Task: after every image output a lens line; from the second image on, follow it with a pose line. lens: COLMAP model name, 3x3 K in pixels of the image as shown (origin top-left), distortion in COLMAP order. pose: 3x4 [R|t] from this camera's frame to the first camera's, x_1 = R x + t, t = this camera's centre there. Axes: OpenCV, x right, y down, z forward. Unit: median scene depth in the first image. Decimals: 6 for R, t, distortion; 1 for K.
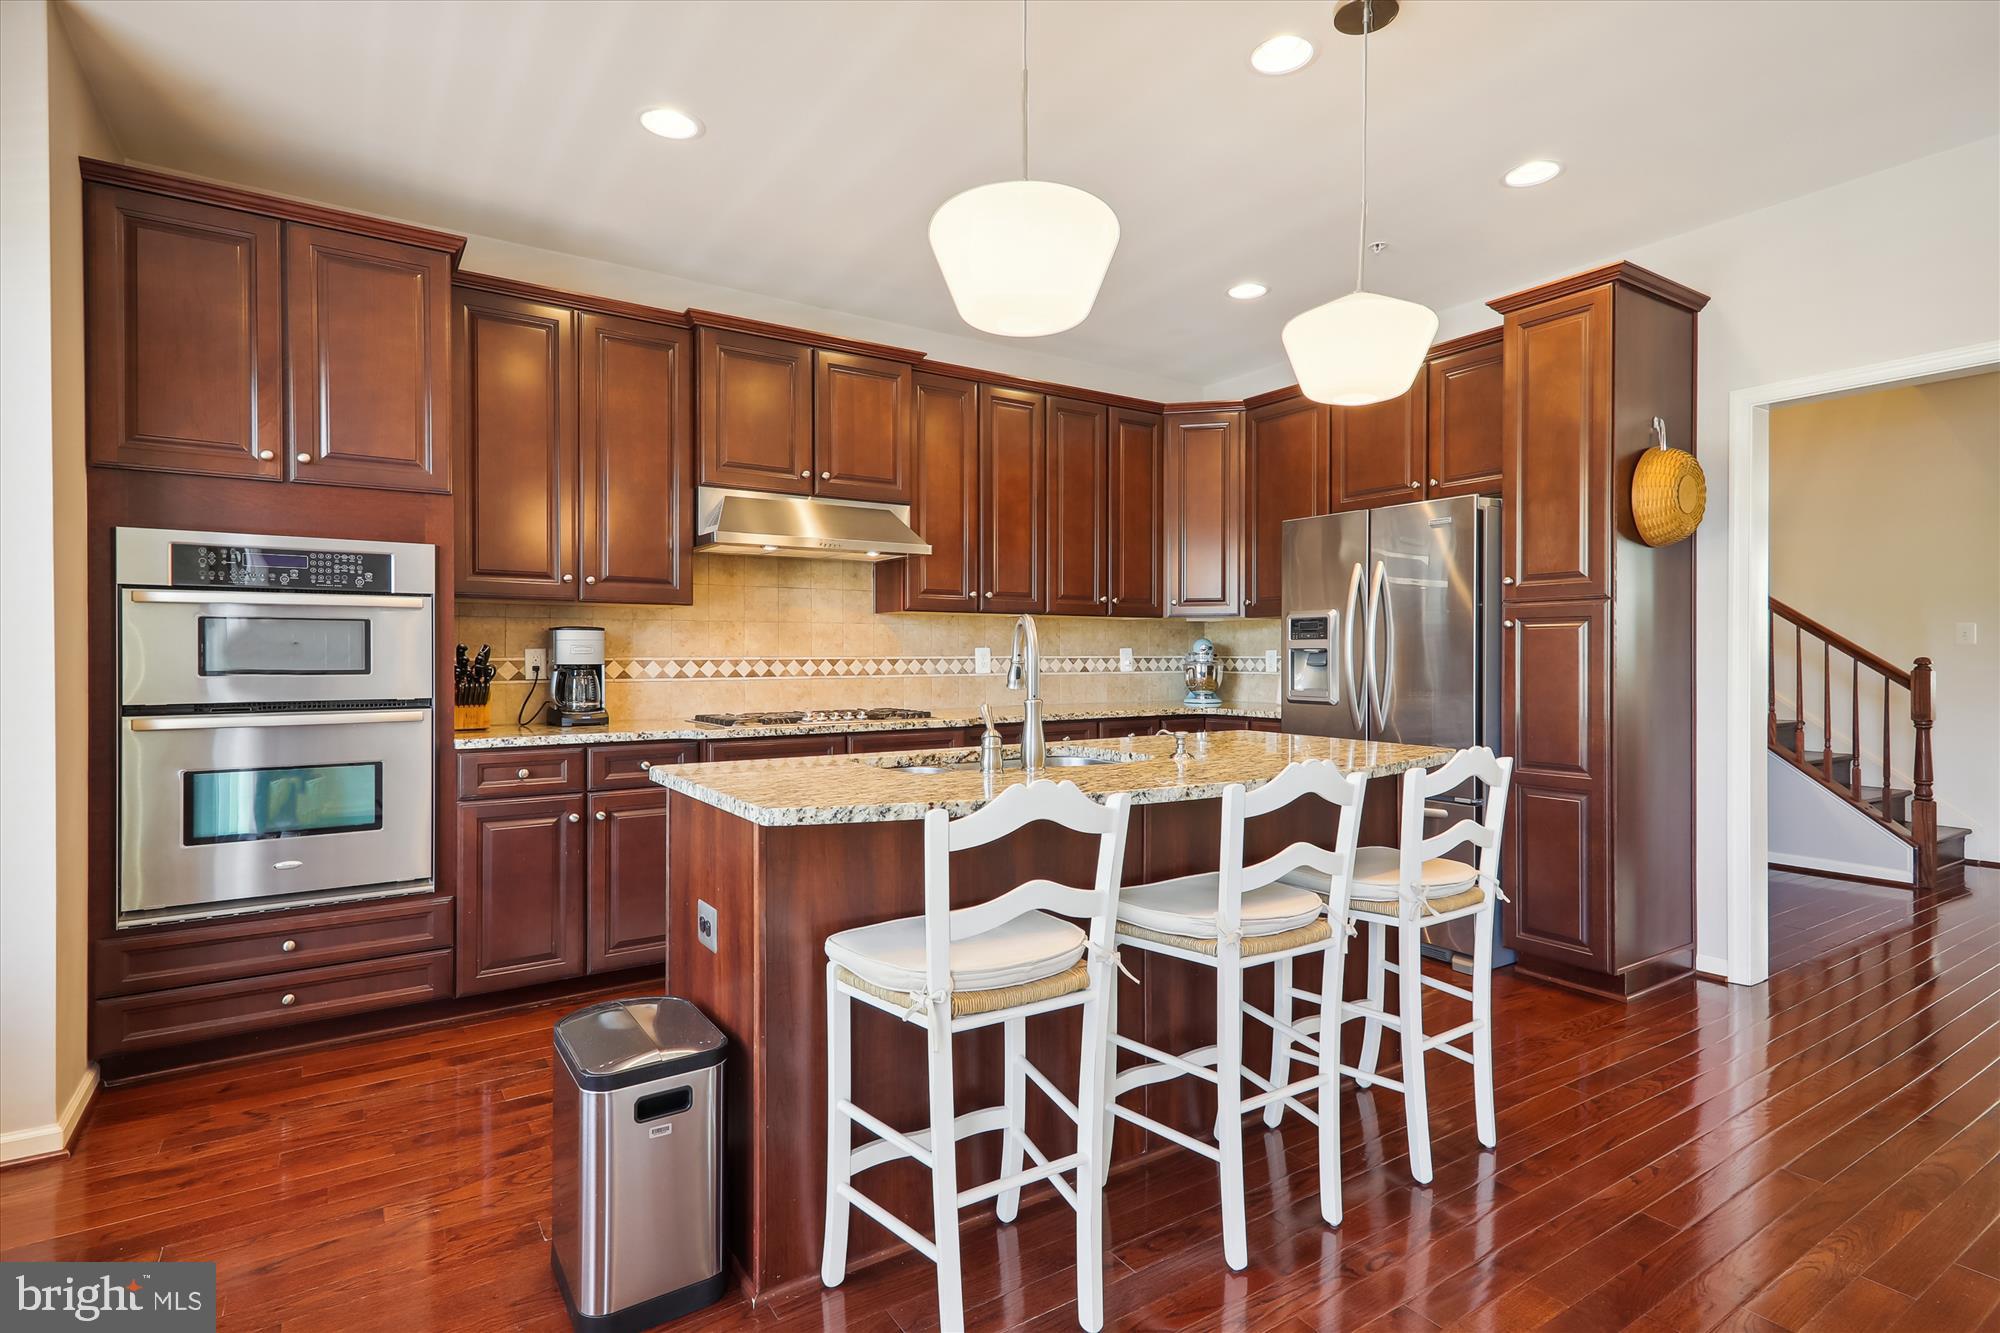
lens RADIAL K [[1051.3, 0, 995.5], [0, 1051.3, 638.0], [0, 0, 1]] dist [0.128694, -0.000078]
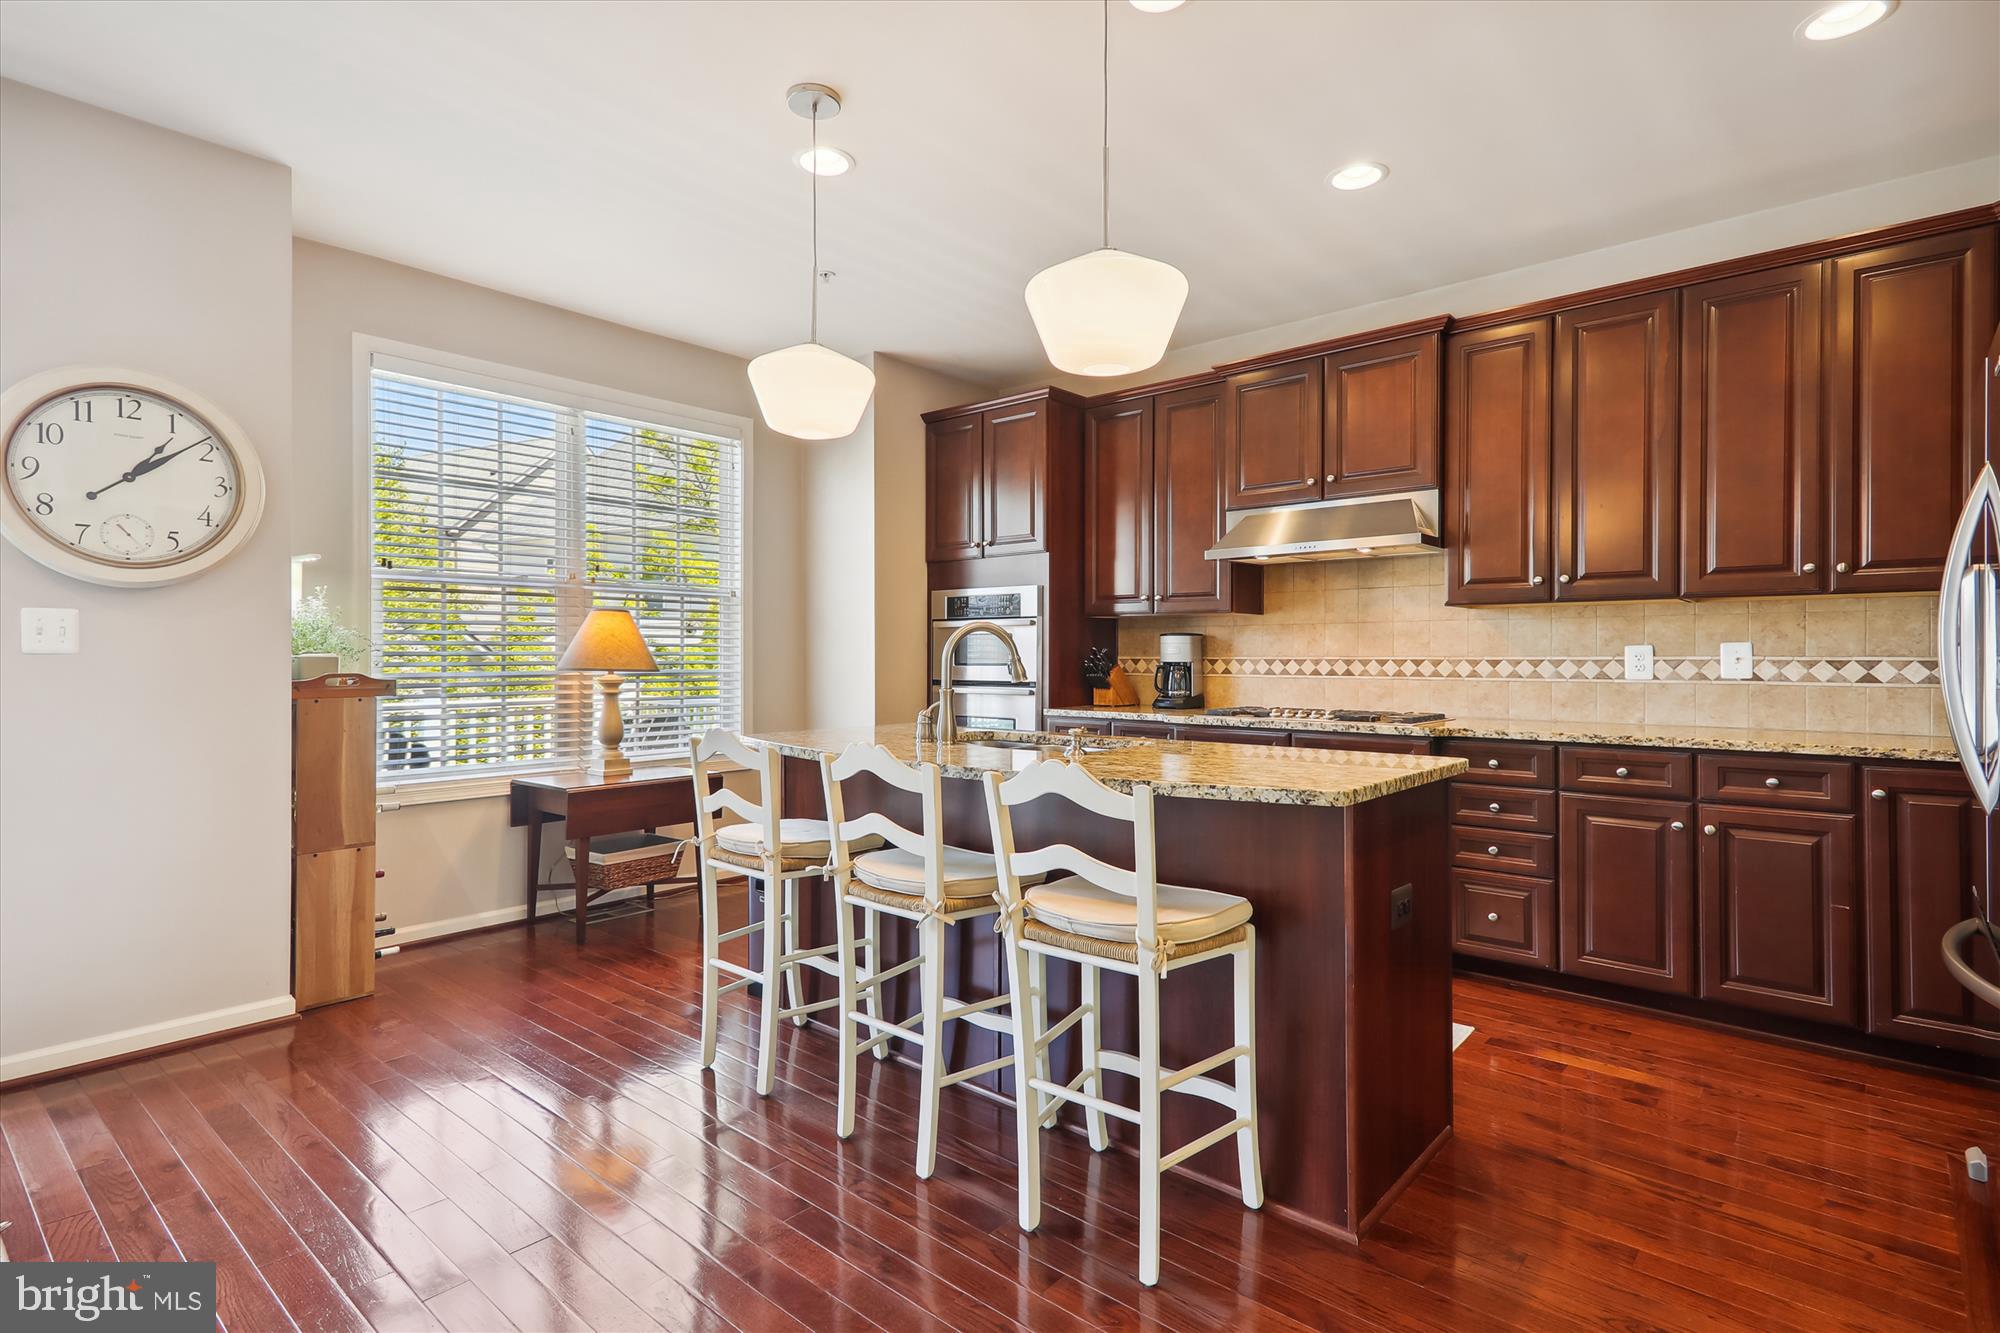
lens RADIAL K [[985.2, 0, 997.3], [0, 985.2, 660.5], [0, 0, 1]] dist [0.031401, 0.000449]
pose [[0.275083, 0.006332, -0.961399, 0.611160], [0.014252, 0.999842, 0.010663, 0.006263], [0.961315, -0.016635, 0.274950, 0.396765]]
